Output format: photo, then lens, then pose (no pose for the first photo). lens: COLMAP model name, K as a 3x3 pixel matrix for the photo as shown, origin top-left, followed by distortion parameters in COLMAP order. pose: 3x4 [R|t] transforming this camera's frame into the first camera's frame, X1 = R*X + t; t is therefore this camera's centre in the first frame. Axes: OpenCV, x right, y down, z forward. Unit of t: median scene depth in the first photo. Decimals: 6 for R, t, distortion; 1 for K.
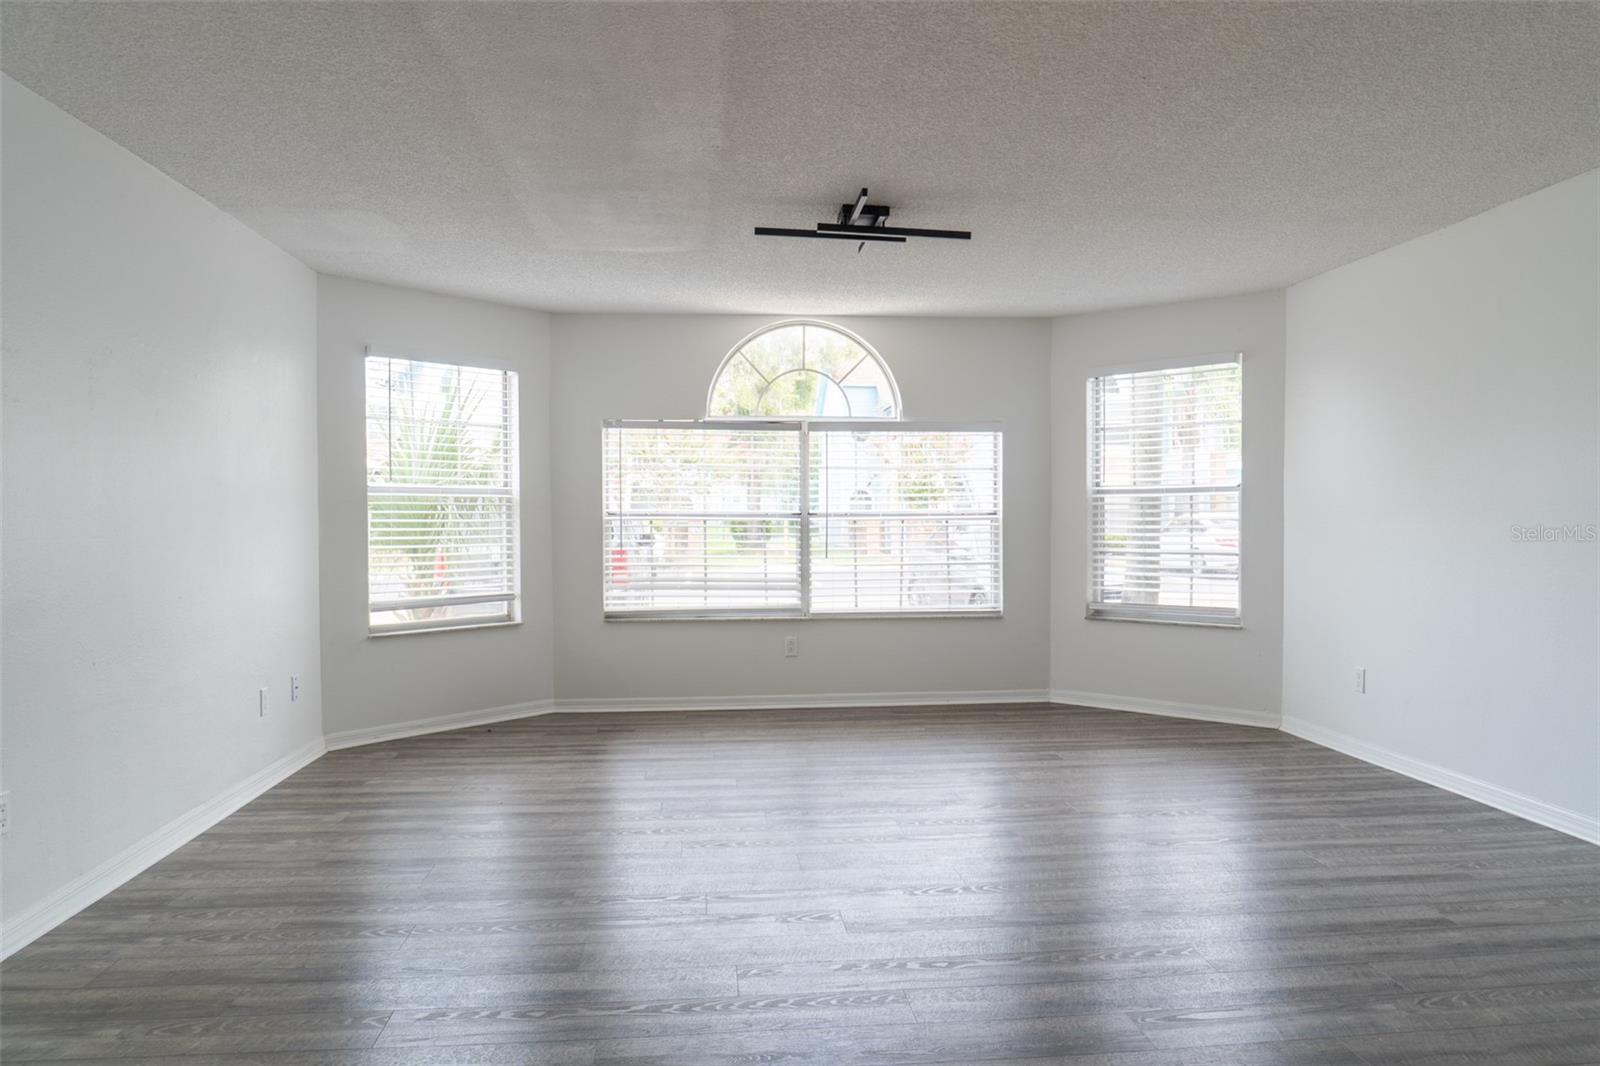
lens RADIAL K [[1067.0, 0, 797.1], [0, 1067.0, 525.0], [0, 0, 1]] dist [-0.021558, 0.000052]
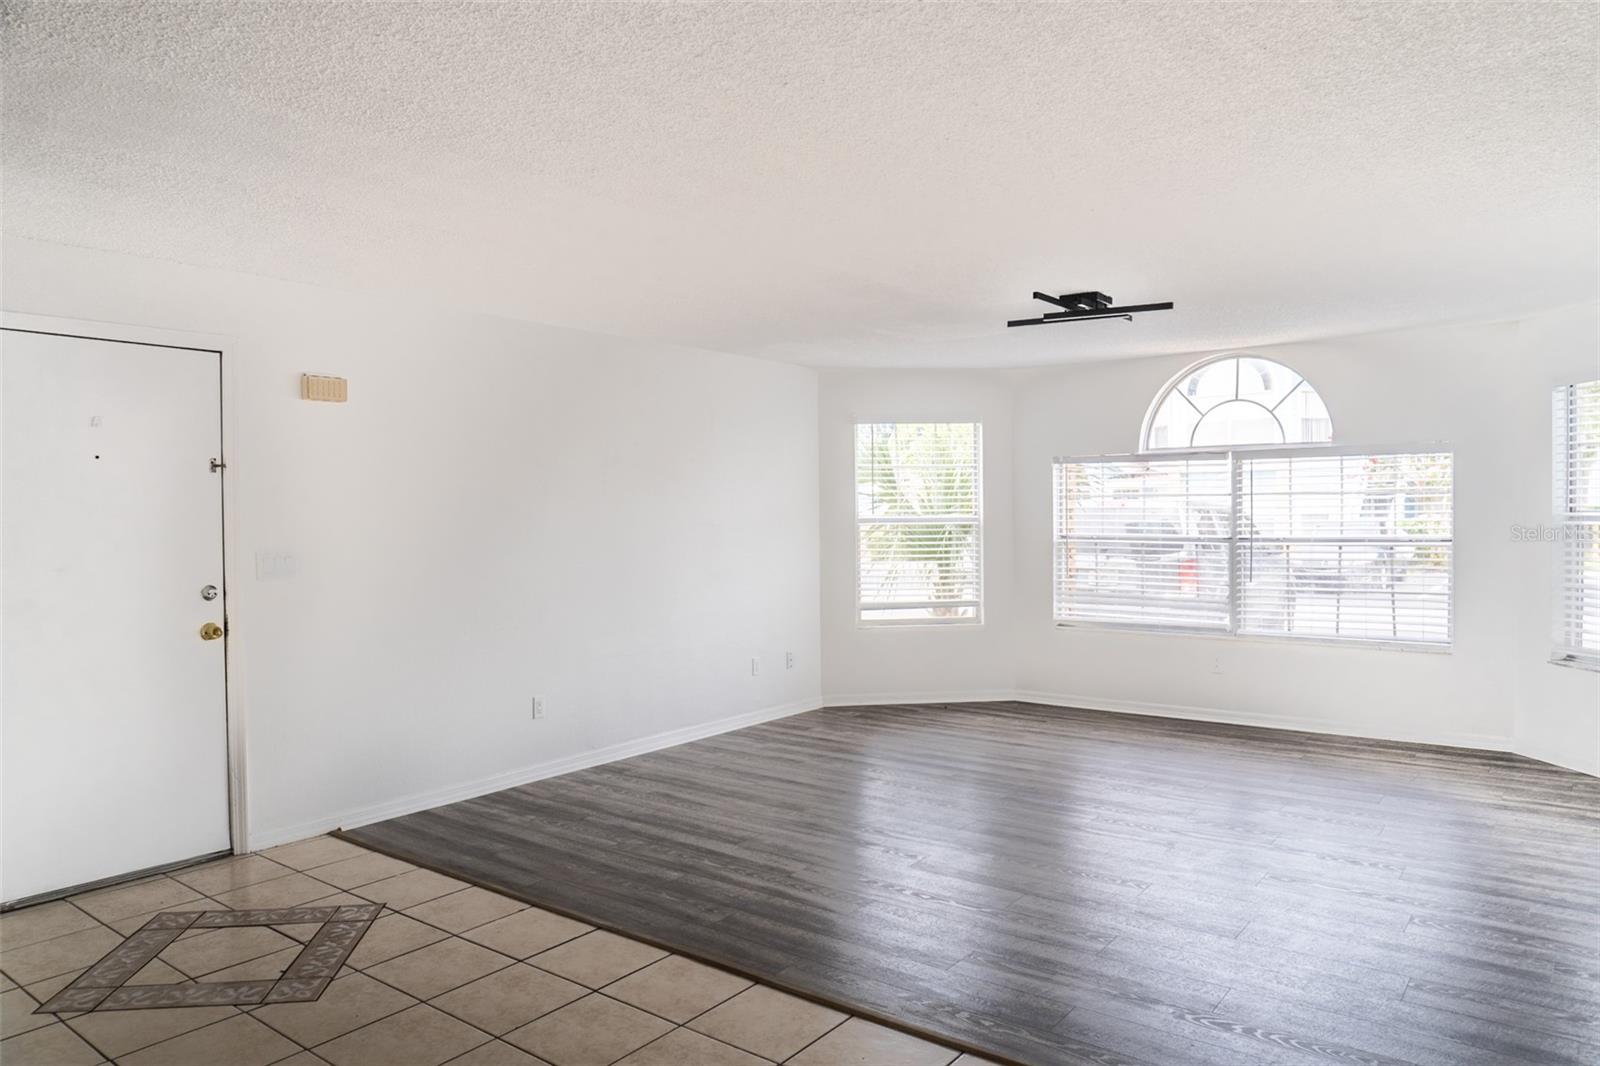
lens RADIAL K [[1067.0, 0, 809.2], [0, 1067.0, 537.5], [0, 0, 1]] dist [-0.021558, 0.000052]
pose [[0.734395, 0.012890, -0.678600, 0.462328], [0.002033, 0.999773, 0.021192, -0.039629], [0.678719, -0.016943, 0.734203, -0.052668]]
